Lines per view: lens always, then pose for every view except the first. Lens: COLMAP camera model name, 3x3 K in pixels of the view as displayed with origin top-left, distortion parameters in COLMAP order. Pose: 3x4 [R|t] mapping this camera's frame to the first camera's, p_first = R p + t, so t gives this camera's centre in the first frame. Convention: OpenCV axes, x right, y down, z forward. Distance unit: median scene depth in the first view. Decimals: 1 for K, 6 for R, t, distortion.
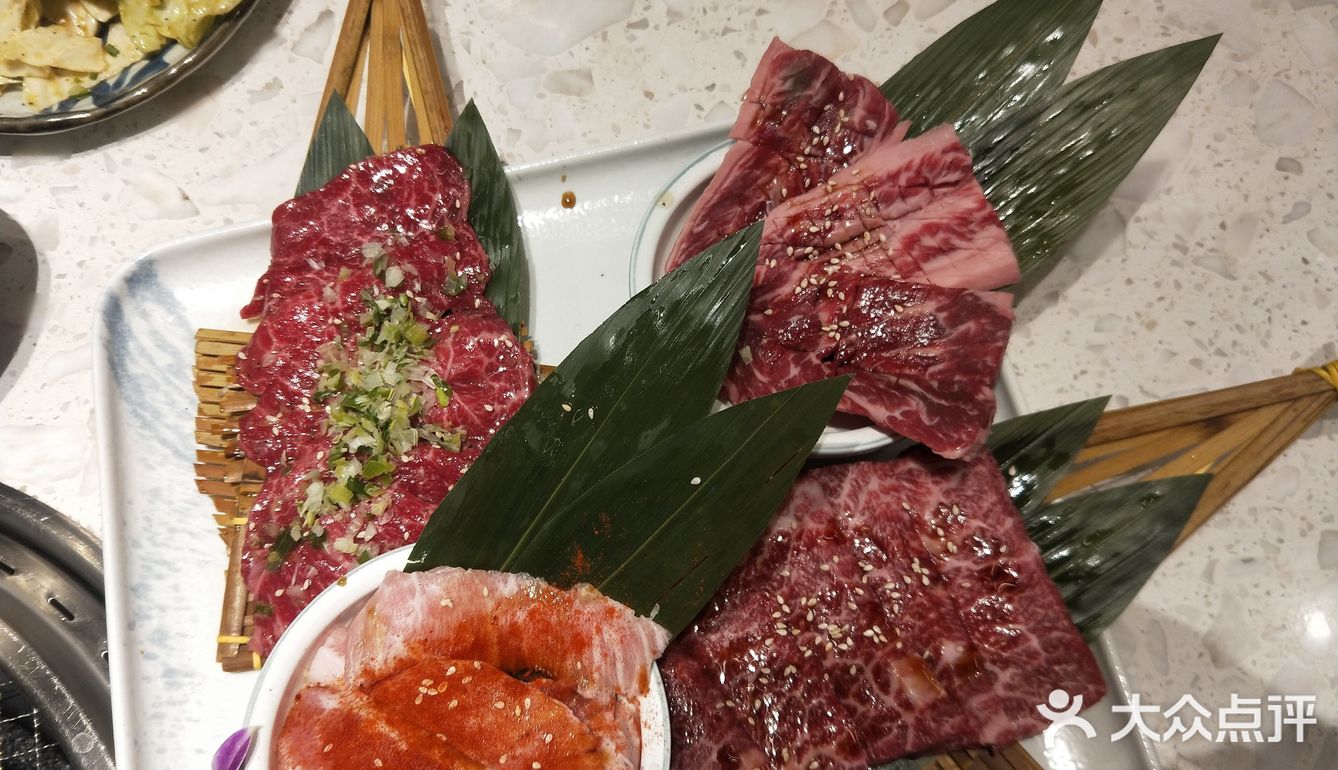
lens RADIAL K [[1173.2, 0, 669.0], [0, 1173.2, 385.0], [0, 0, 1]] dist [0.185663, -0.619794]
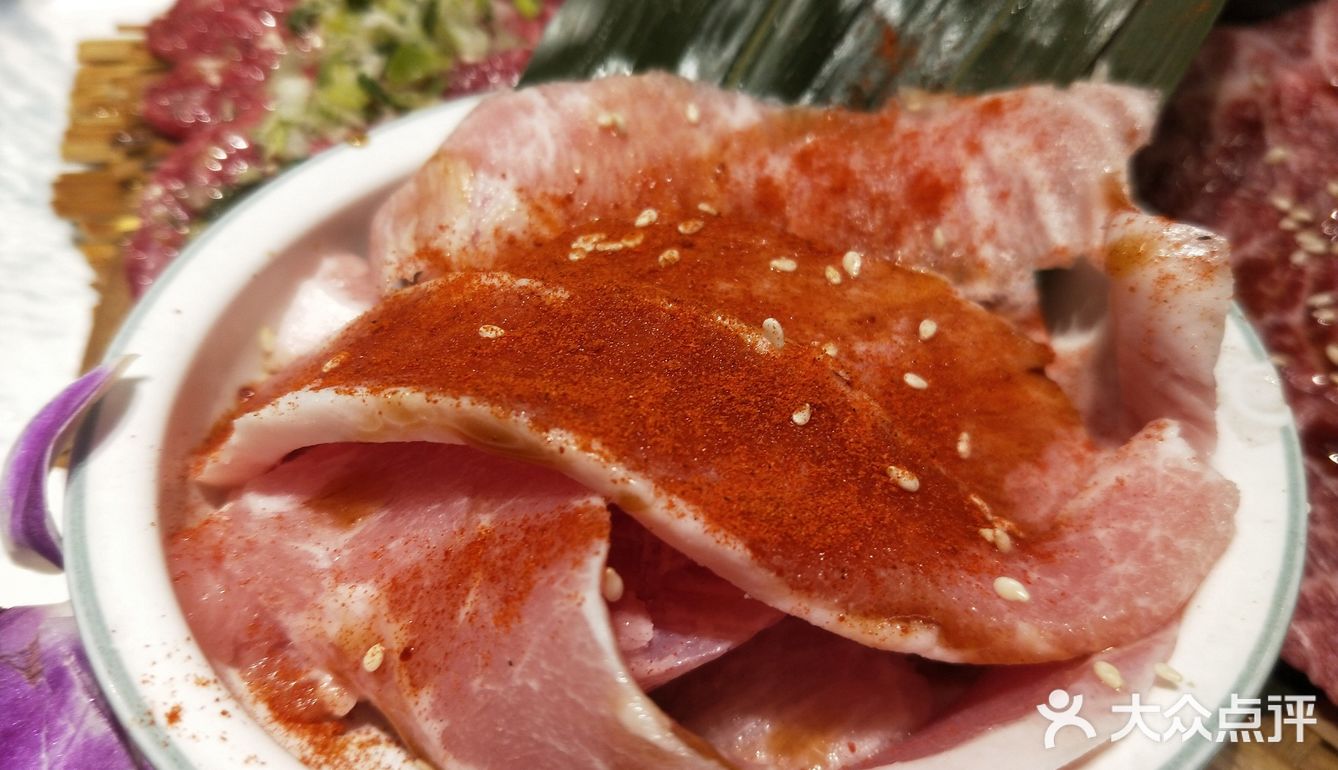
lens RADIAL K [[1173.2, 0, 669.0], [0, 1173.2, 385.0], [0, 0, 1]] dist [0.185663, -0.619794]
pose [[0.993475, -0.093101, 0.065877, -0.226927], [0.112436, 0.896351, -0.428851, 0.505447], [-0.019122, 0.433460, 0.900970, 0.734657]]
